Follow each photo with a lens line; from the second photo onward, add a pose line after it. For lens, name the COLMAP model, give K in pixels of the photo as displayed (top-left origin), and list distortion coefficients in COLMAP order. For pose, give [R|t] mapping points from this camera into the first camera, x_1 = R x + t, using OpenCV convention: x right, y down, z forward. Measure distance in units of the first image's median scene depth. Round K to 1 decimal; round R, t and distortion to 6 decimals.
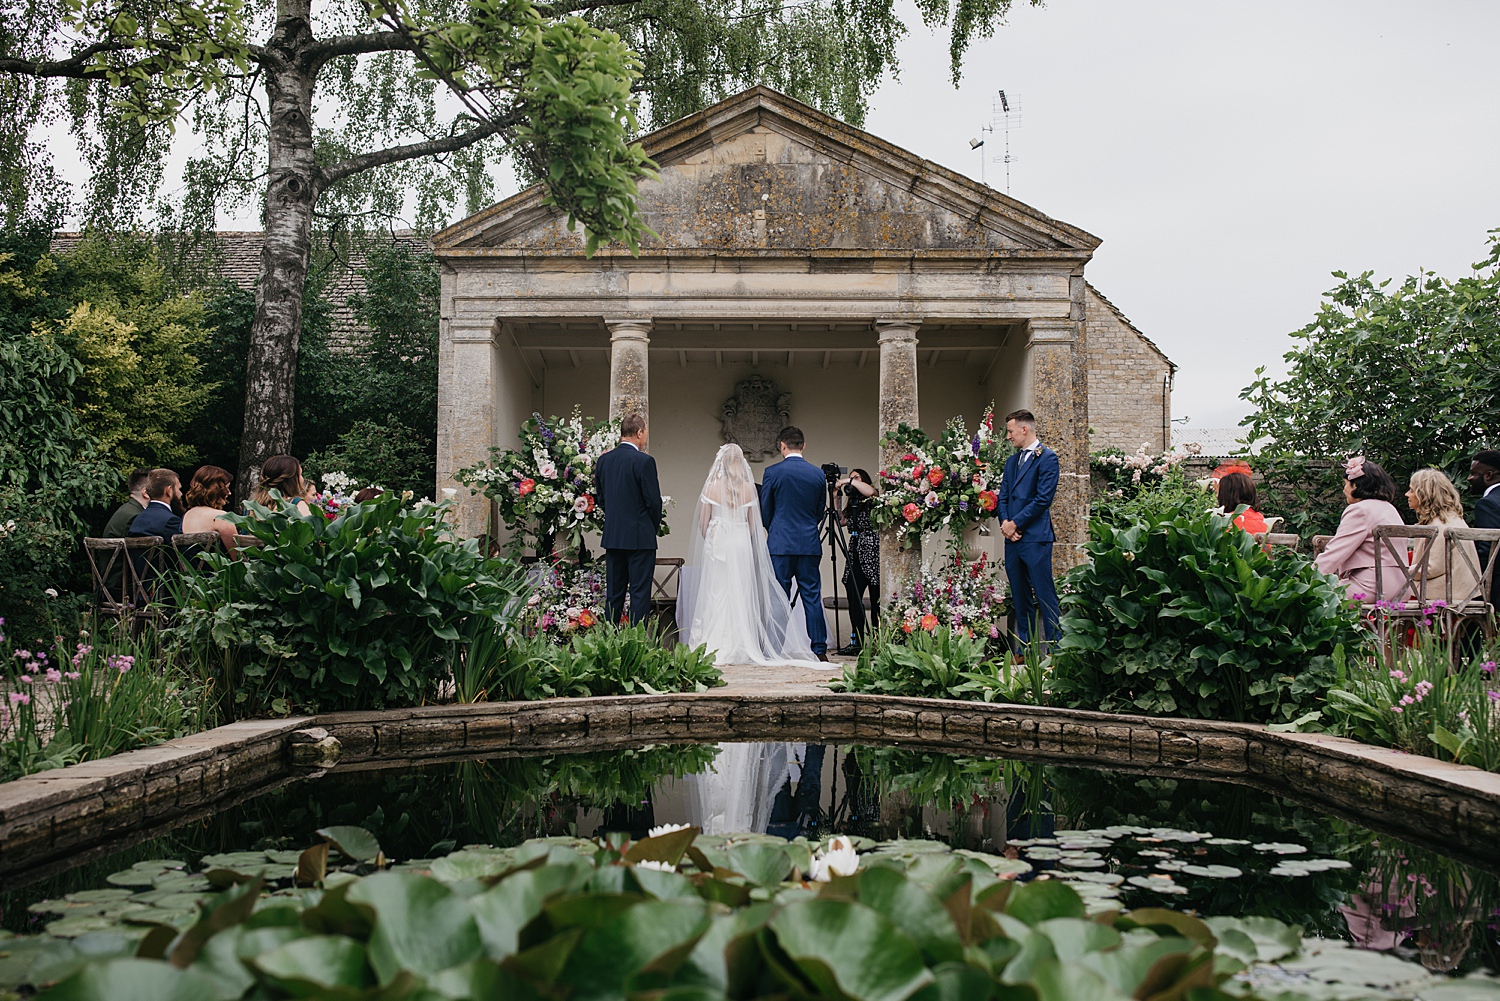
lens RADIAL K [[1485.0, 0, 750.0], [0, 1485.0, 500.5], [0, 0, 1]] dist [-0.009167, 0.007204]
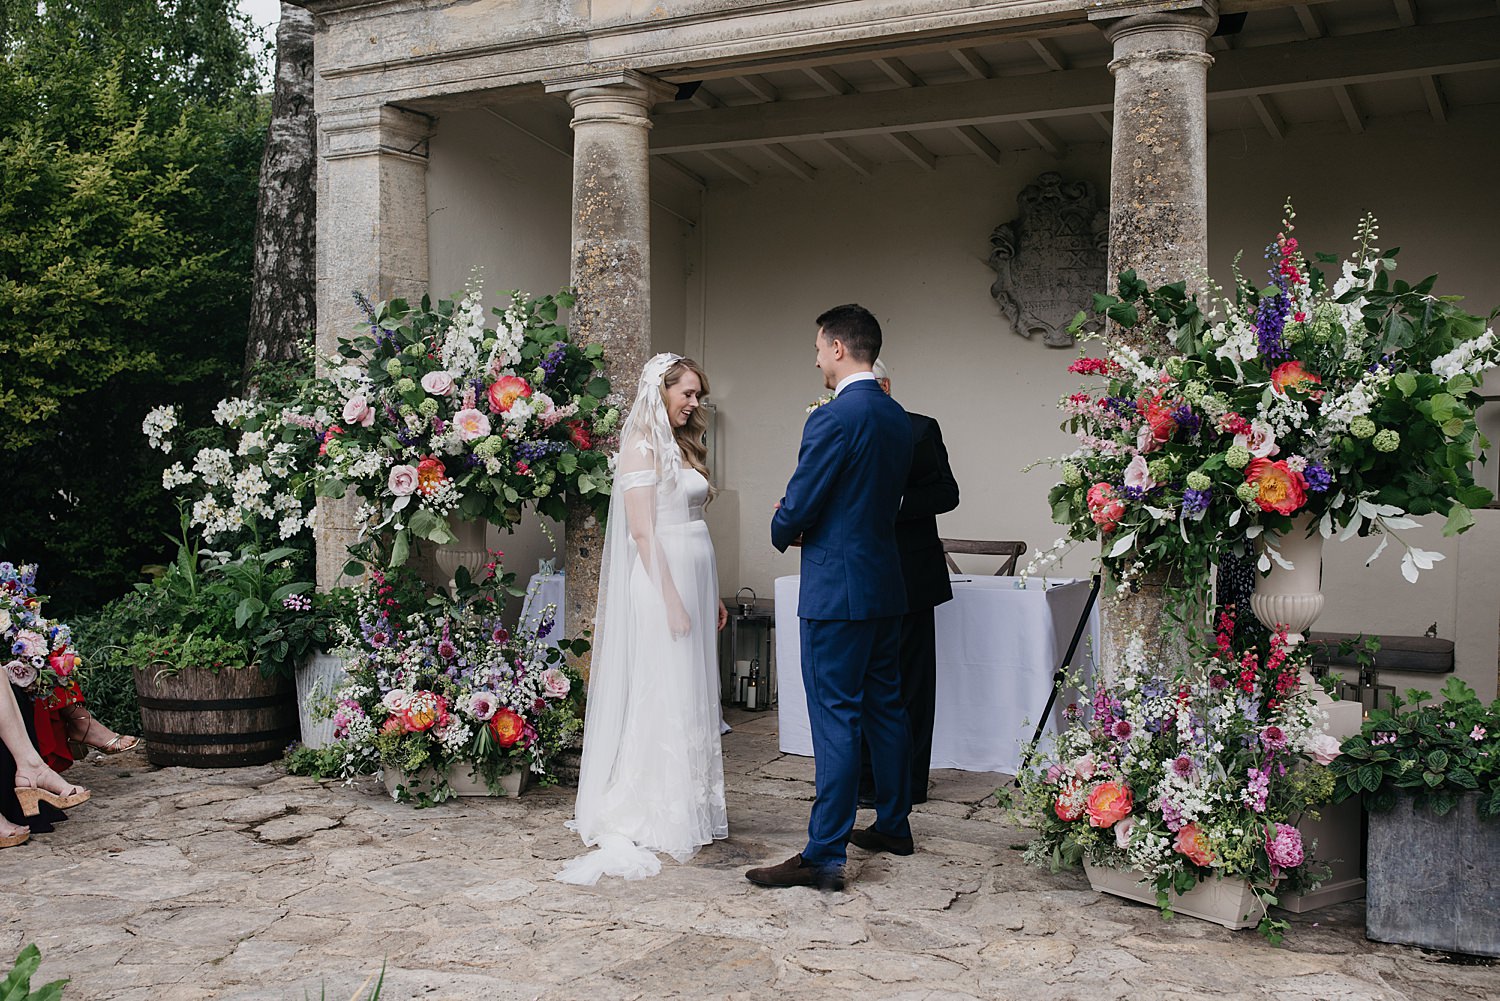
lens RADIAL K [[1603.0, 0, 746.8], [0, 1603.0, 522.0], [0, 0, 1]] dist [-0.001809, -0.026185]
pose [[0.861514, 0.029567, -0.506872, 0.231534], [0.028372, 0.993940, 0.106202, -0.033807], [0.506941, -0.105876, 0.855454, 0.572538]]
